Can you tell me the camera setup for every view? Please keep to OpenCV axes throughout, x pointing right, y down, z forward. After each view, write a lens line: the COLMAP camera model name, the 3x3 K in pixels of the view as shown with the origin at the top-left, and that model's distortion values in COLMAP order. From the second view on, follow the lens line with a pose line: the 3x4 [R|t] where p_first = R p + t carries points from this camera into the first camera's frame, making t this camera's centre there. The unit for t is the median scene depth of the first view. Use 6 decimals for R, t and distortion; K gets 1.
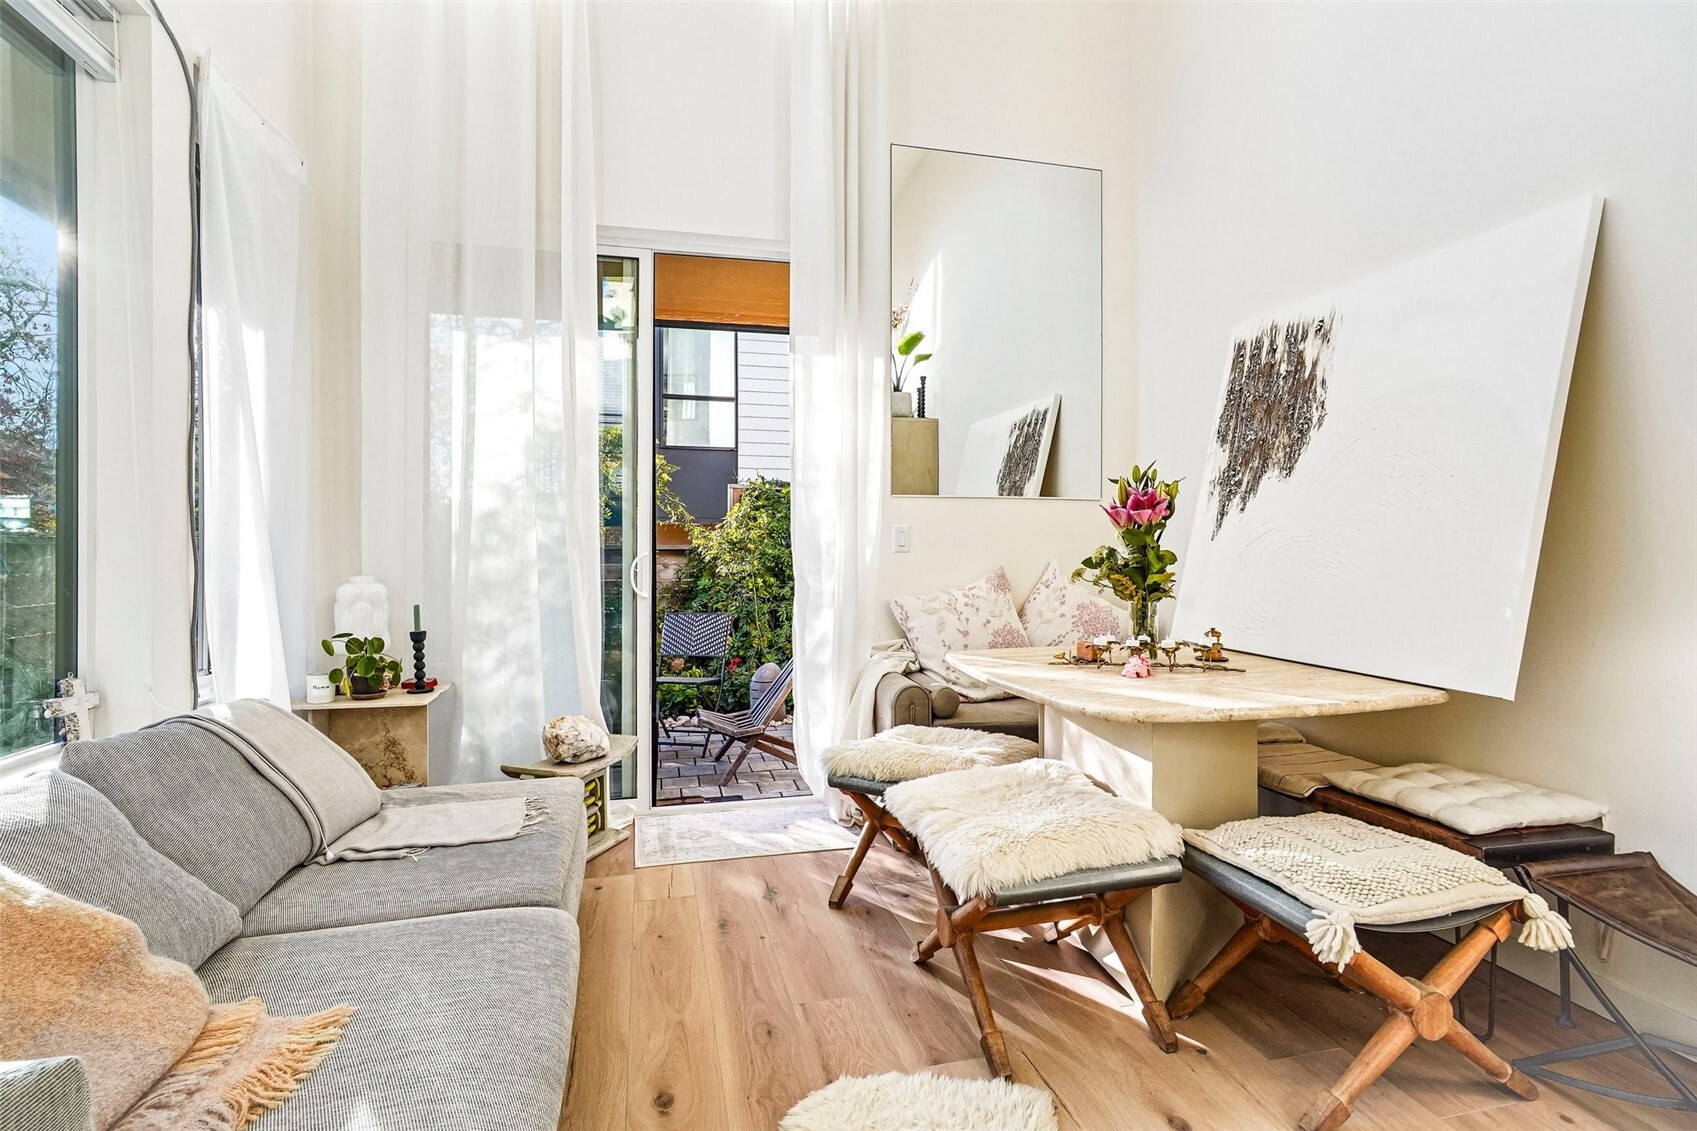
lens RADIAL K [[805.1, 0, 845.4], [0, 805.1, 554.0], [0, 0, 1]] dist [-0.012354, 0.004642]
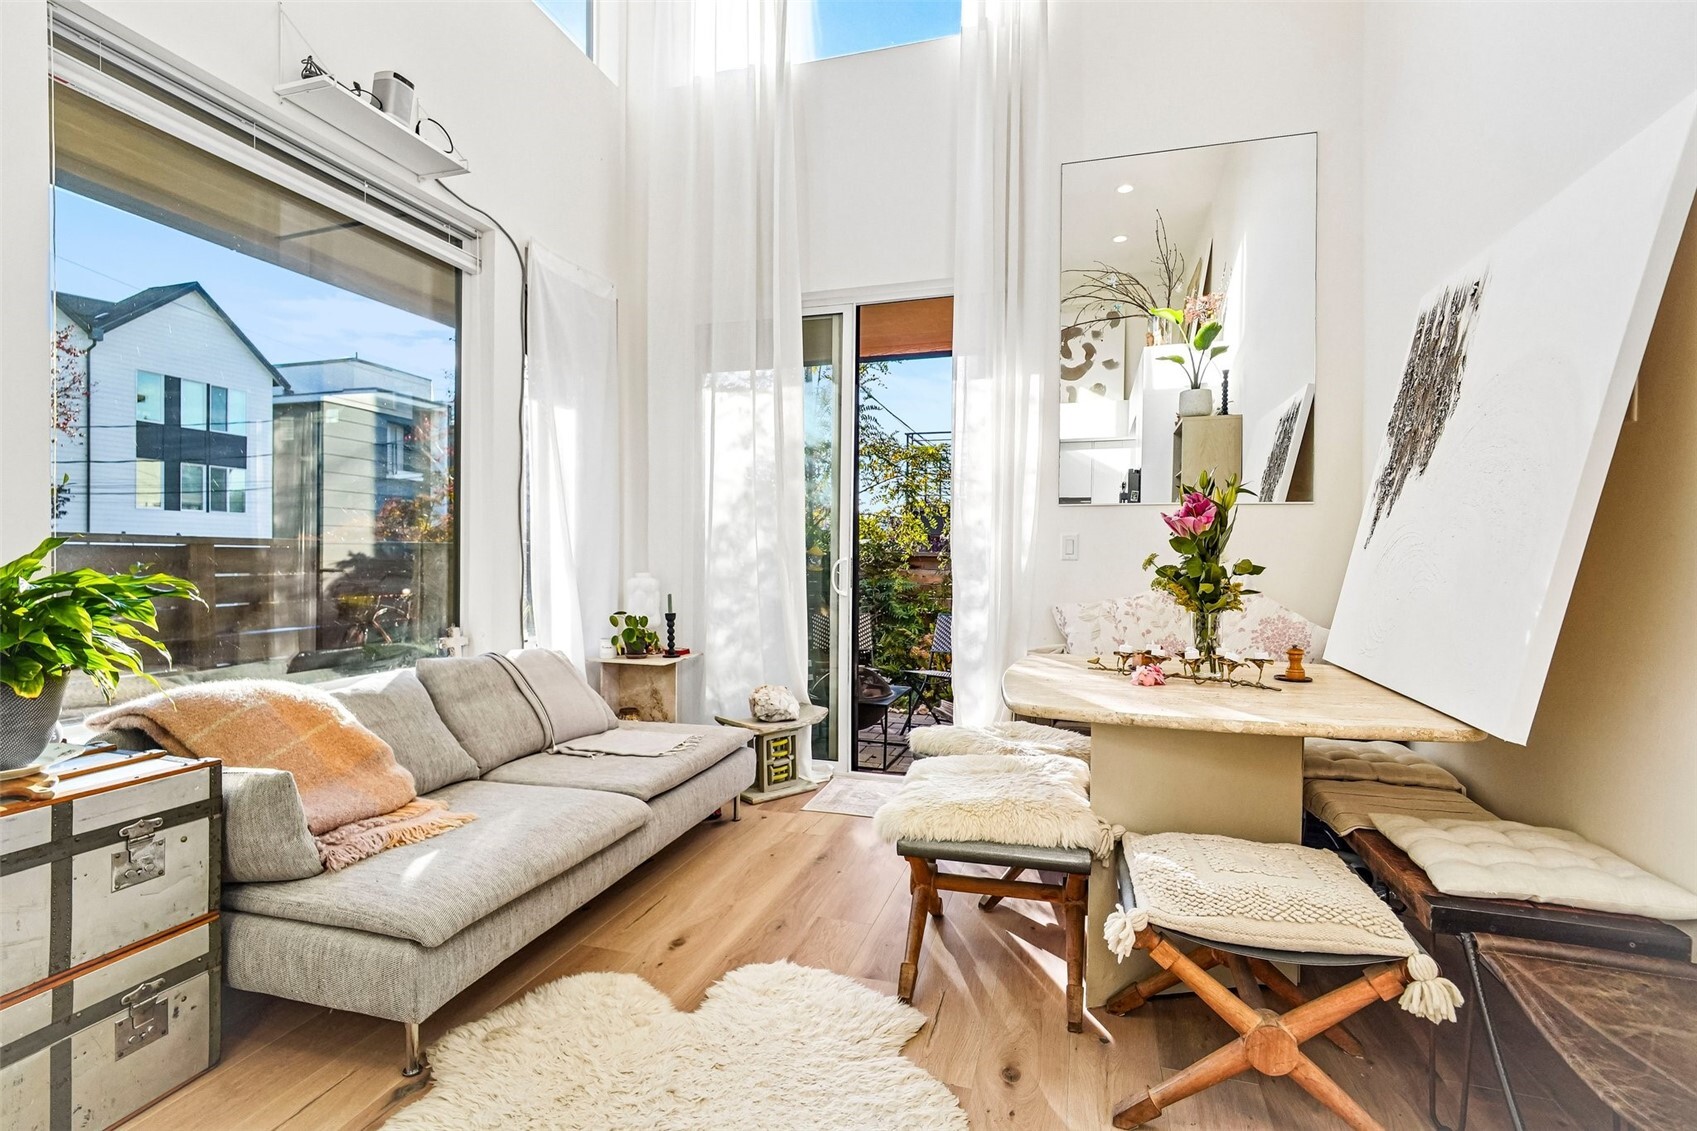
lens RADIAL K [[805.1, 0, 835.8], [0, 805.1, 567.3], [0, 0, 1]] dist [-0.012354, 0.004642]
pose [[0.858652, 0.015080, -0.512336, 0.408137], [-0.011262, 0.999881, 0.010557, 0.000036], [0.512435, -0.003295, 0.858720, -0.042539]]
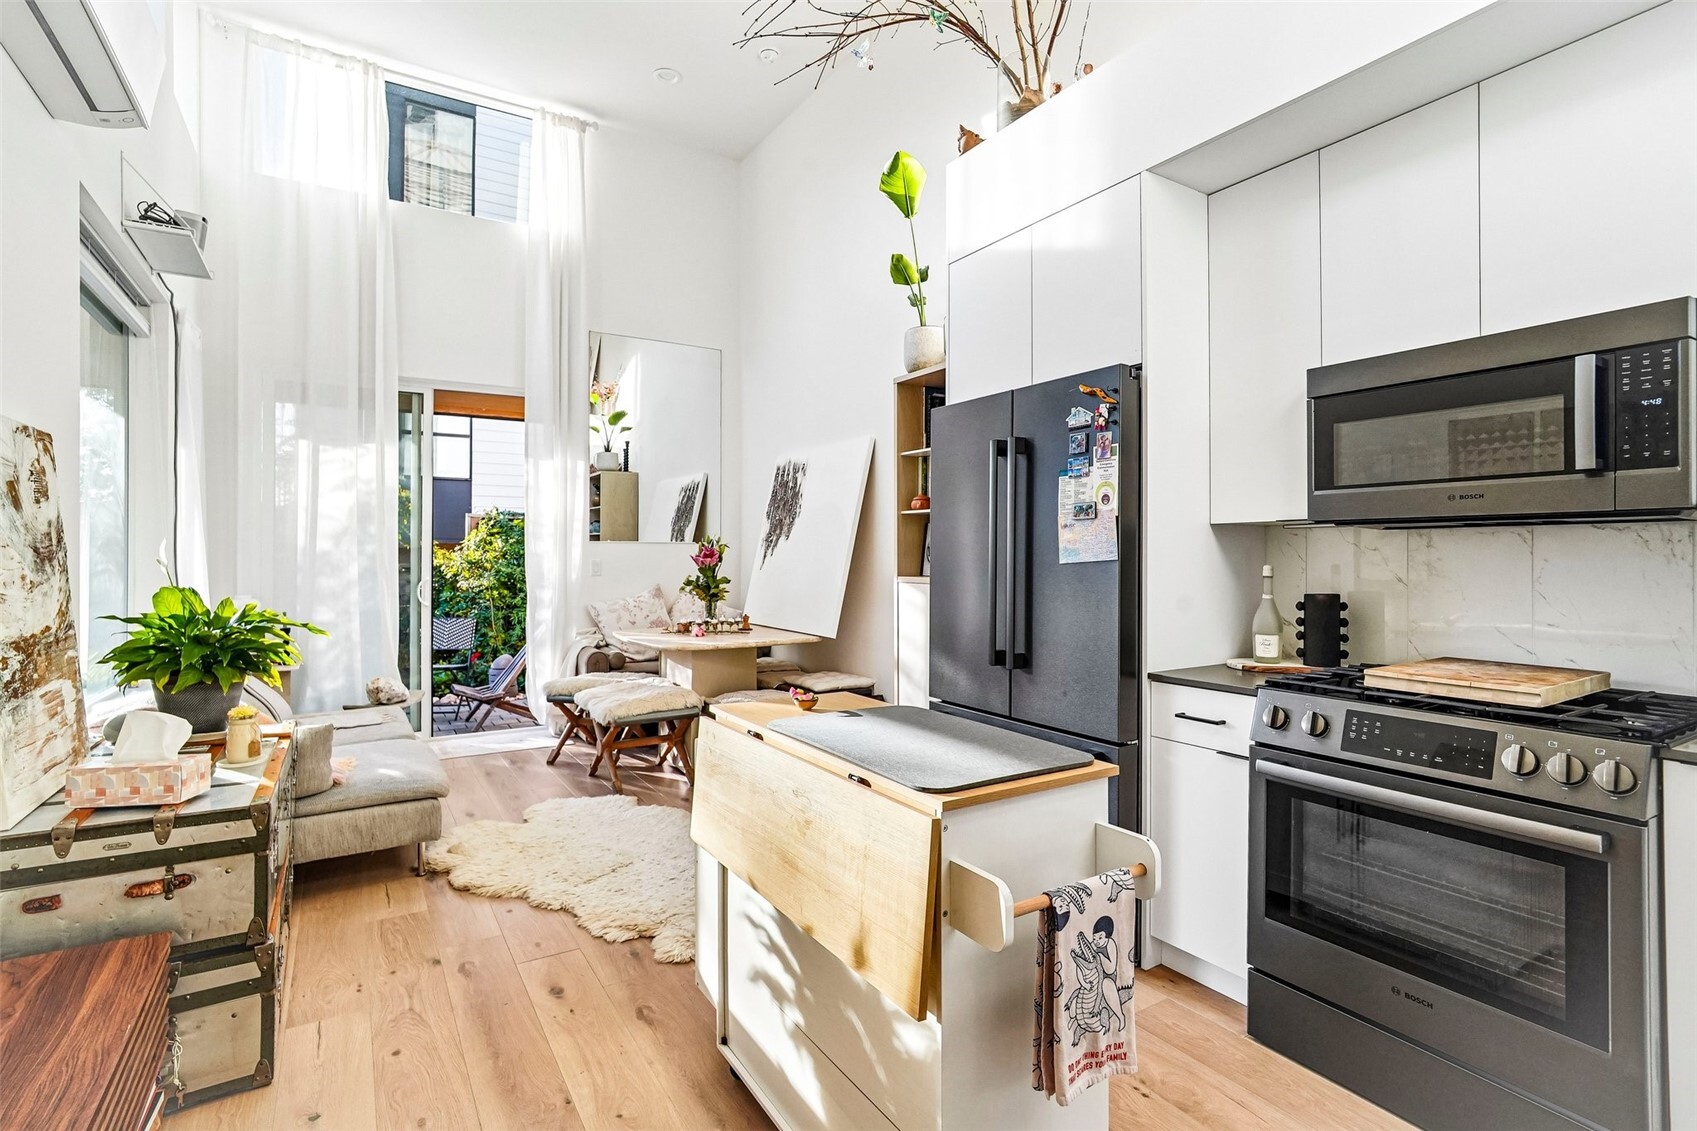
lens RADIAL K [[805.1, 0, 850.2], [0, 805.1, 559.4], [0, 0, 1]] dist [-0.012354, 0.004642]
pose [[0.947798, 0.002600, 0.318862, 0.045748], [-0.001281, 0.999990, -0.004347, -0.034375], [-0.318870, 0.003711, 0.947791, -0.890487]]
